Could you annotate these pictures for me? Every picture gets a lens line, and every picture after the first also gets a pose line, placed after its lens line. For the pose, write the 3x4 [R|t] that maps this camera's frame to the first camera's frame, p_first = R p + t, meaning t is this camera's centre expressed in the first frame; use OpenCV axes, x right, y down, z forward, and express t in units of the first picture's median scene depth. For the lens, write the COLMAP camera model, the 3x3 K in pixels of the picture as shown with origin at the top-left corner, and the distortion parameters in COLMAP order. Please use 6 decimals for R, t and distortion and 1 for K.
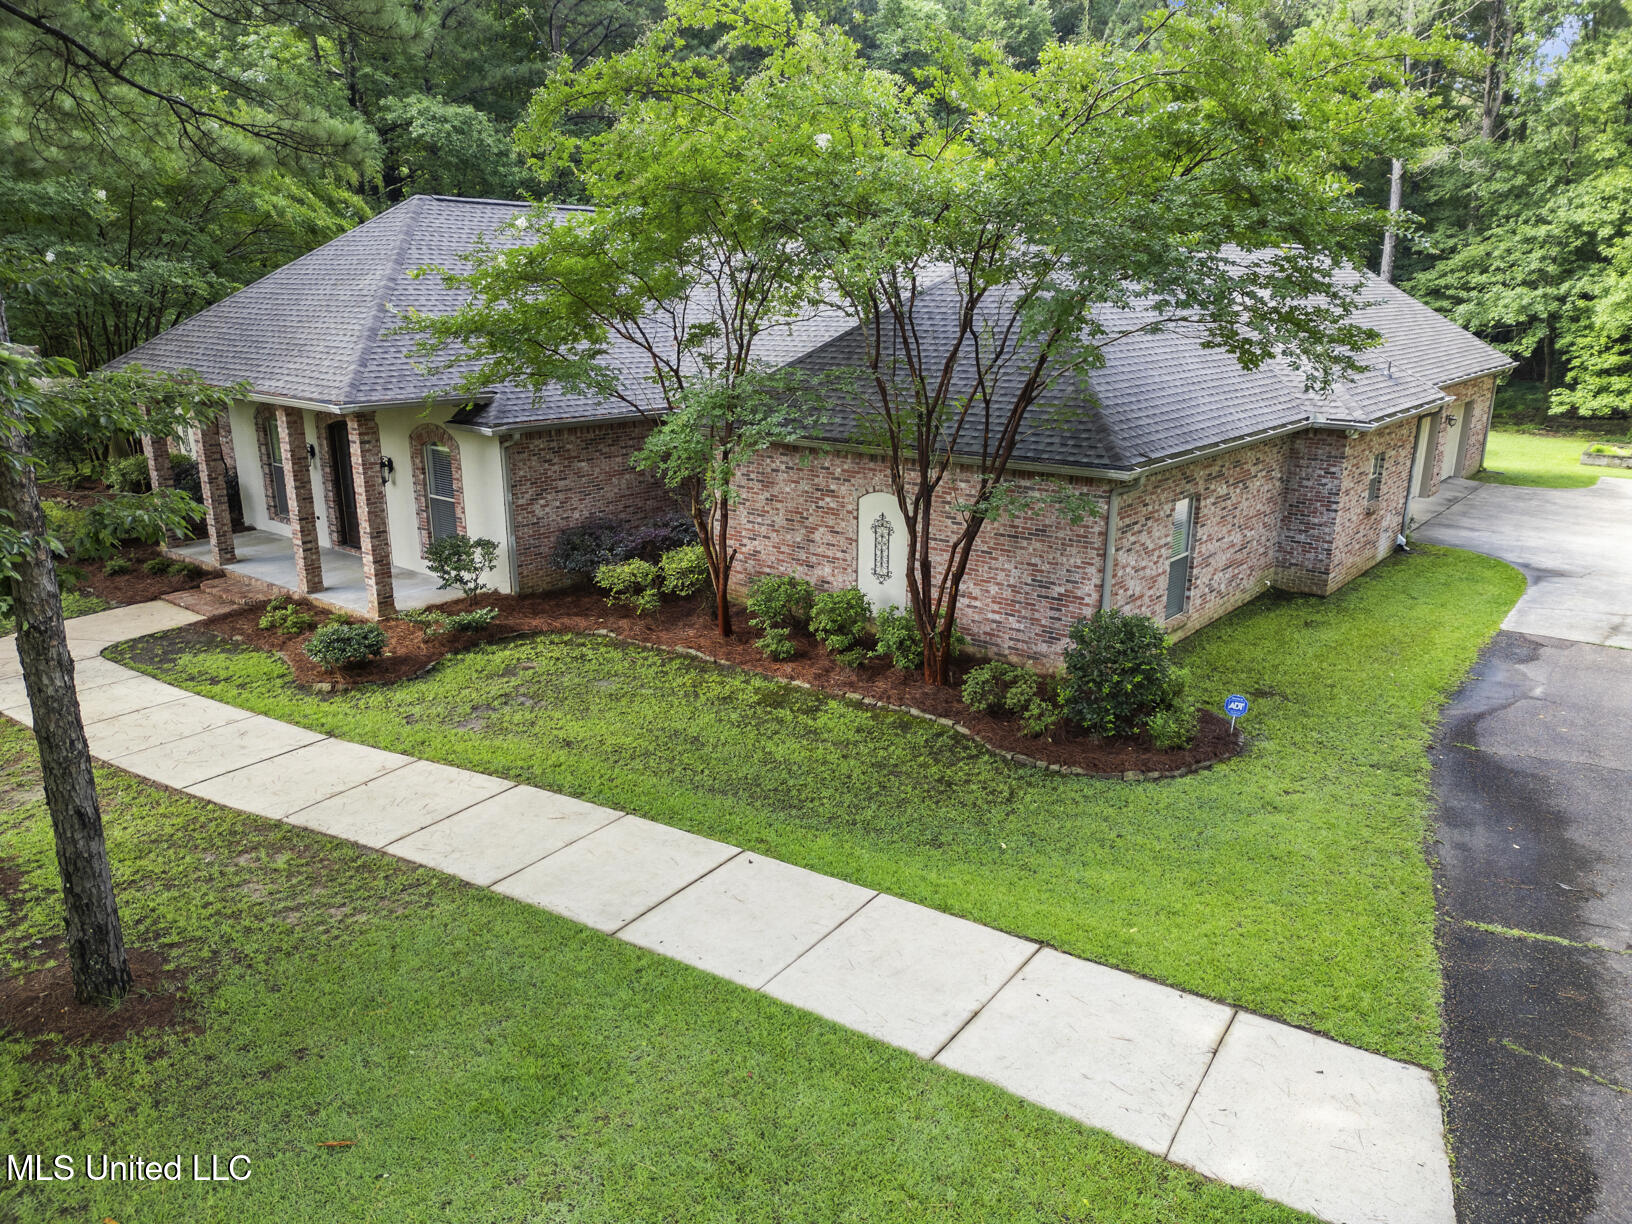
lens RADIAL K [[1134.5, 0, 810.8], [0, 1134.5, 601.1], [0, 0, 1]] dist [0.040443, -0.012765]
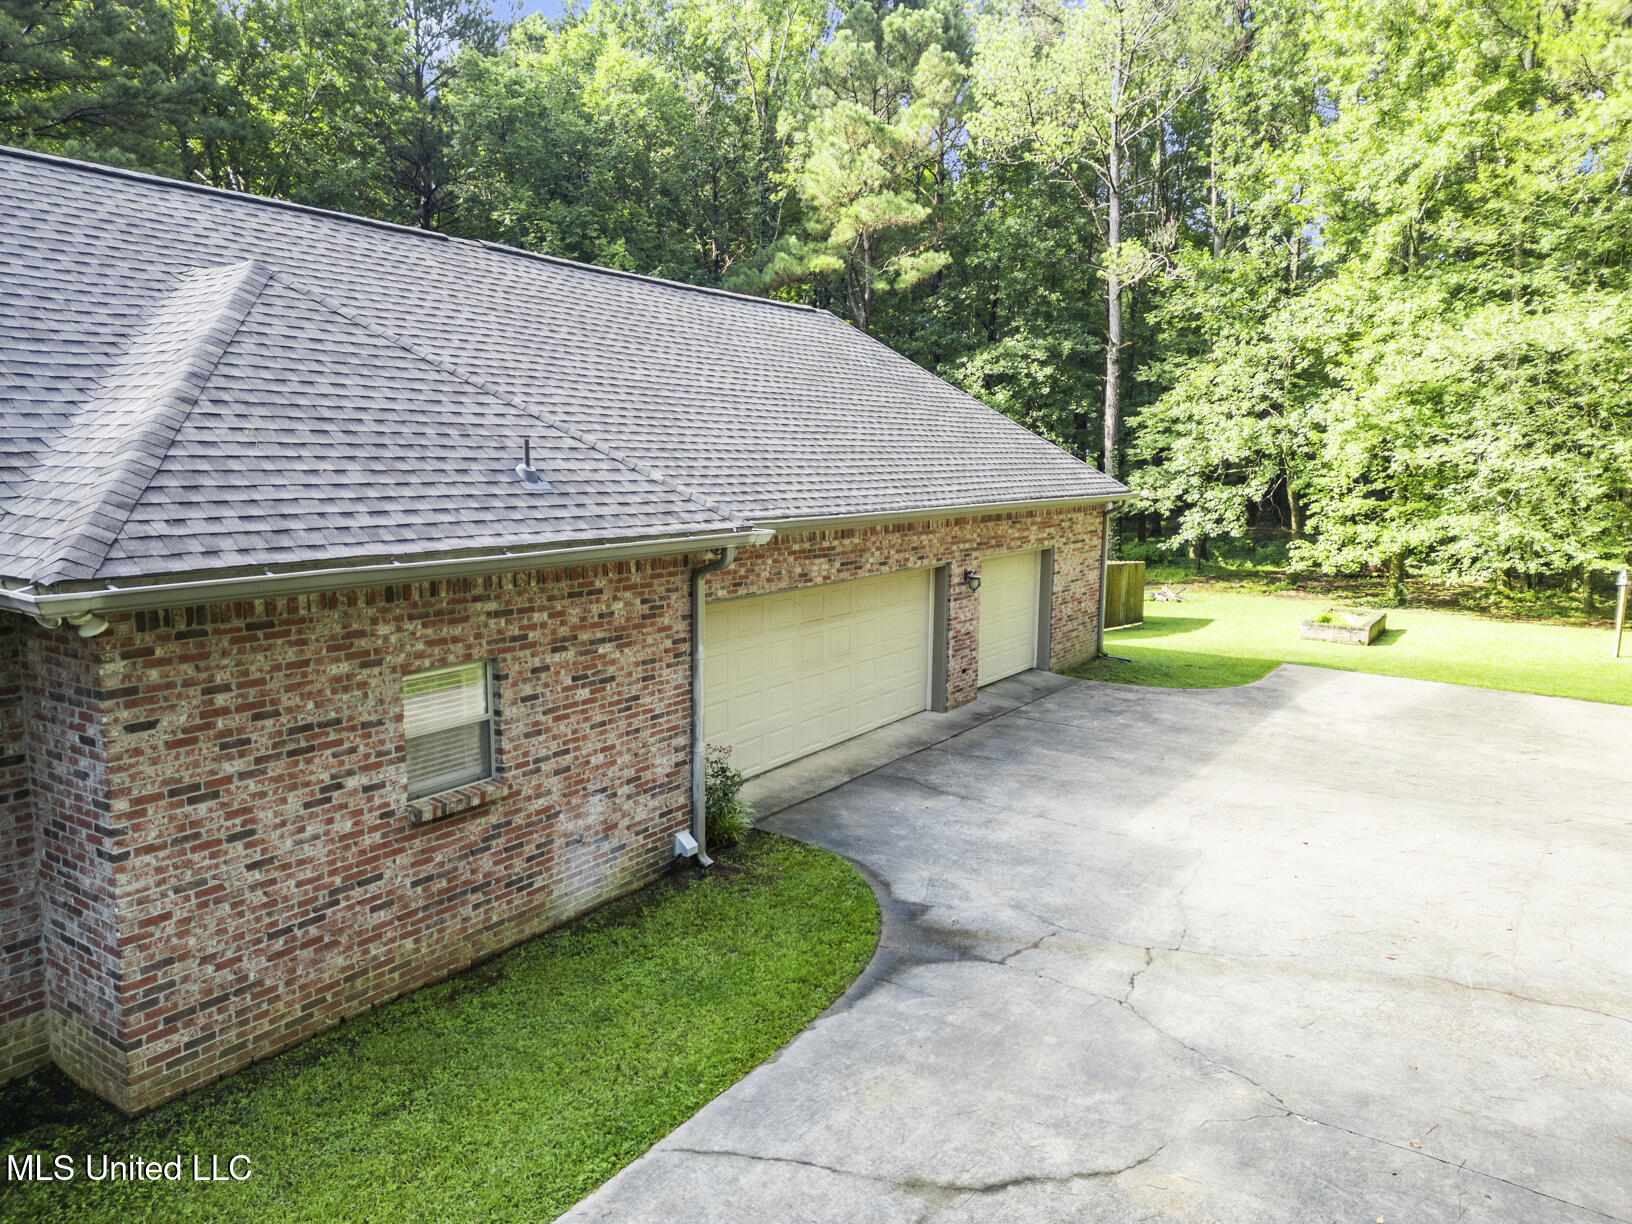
lens RADIAL K [[1134.5, 0, 823.5], [0, 1134.5, 621.1], [0, 0, 1]] dist [0.040443, -0.012765]
pose [[0.995661, -0.018894, 0.091113, 0.252419], [0.030391, 0.991501, -0.126499, -0.040133], [-0.087948, 0.128719, 0.987774, 0.260981]]
